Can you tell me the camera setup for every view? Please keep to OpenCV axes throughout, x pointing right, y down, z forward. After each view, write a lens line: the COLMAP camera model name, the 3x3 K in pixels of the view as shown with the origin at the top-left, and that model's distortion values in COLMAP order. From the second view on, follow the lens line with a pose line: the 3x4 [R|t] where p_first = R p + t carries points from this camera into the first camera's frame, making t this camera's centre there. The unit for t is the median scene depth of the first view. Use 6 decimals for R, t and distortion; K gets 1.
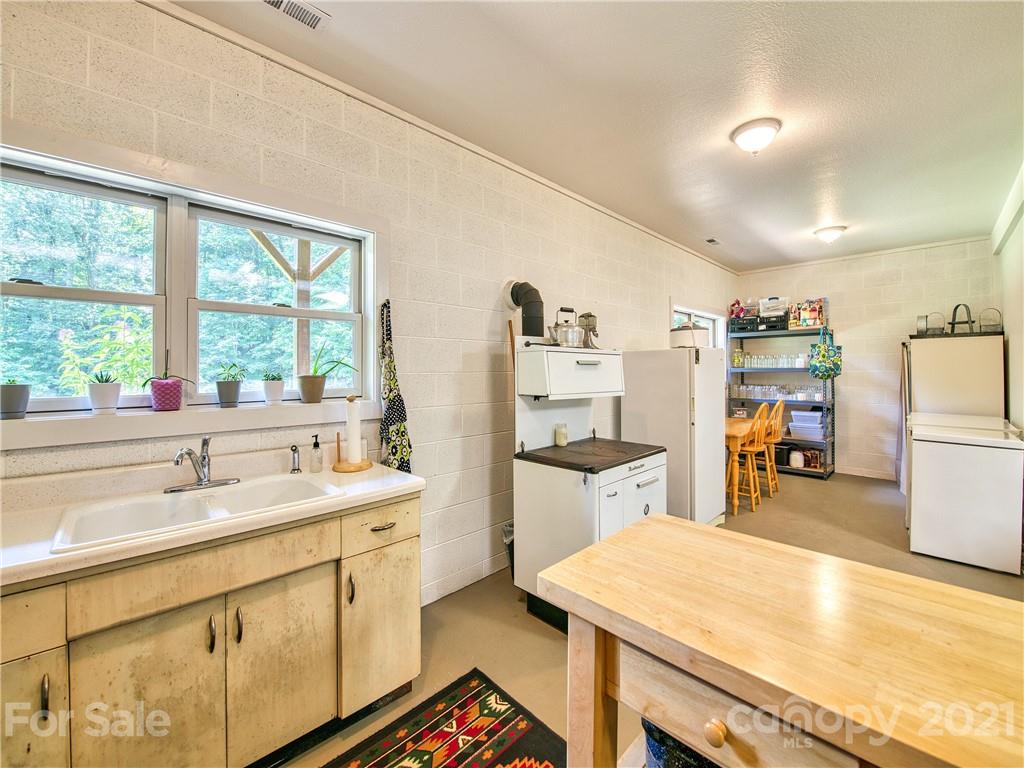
lens RADIAL K [[421.2, 0, 521.0], [0, 421.2, 368.4], [0, 0, 1]] dist [-0.014402, -0.000634]
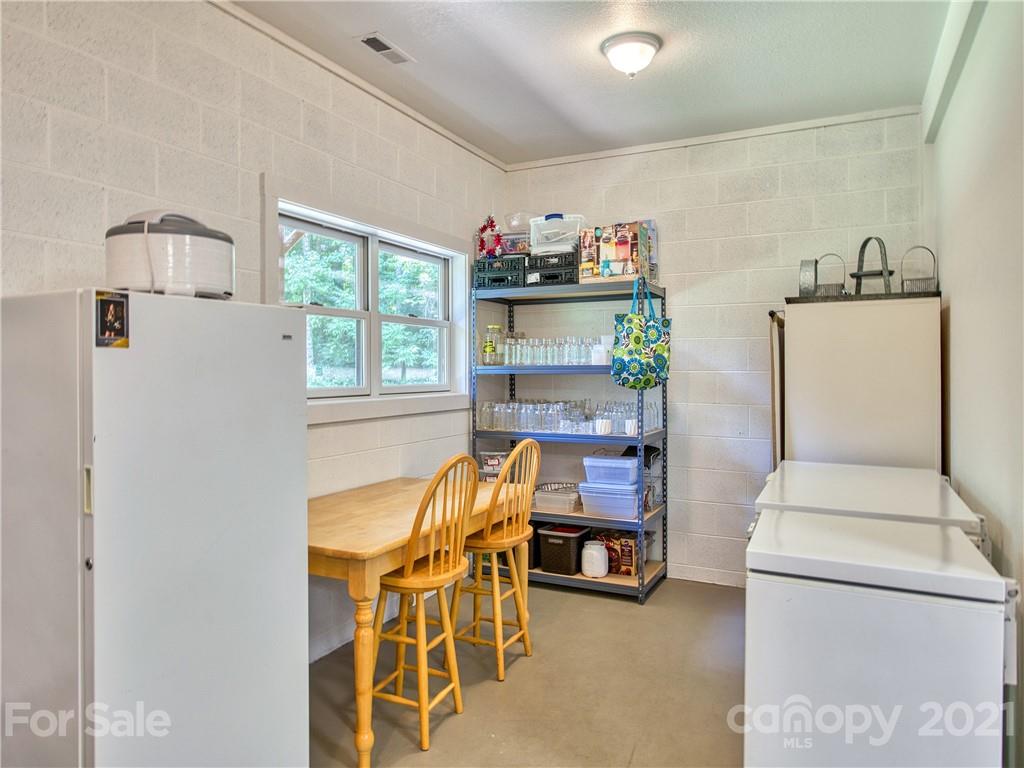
lens RADIAL K [[719.3, 0, 510.8], [0, 719.3, 380.7], [0, 0, 1]] dist [0.001062, 0.000240]
pose [[0.942060, -0.005024, 0.335407, 0.303883], [-0.000984, 0.999842, 0.017741, 0.001896], [-0.335443, -0.017043, 0.941906, 0.274263]]
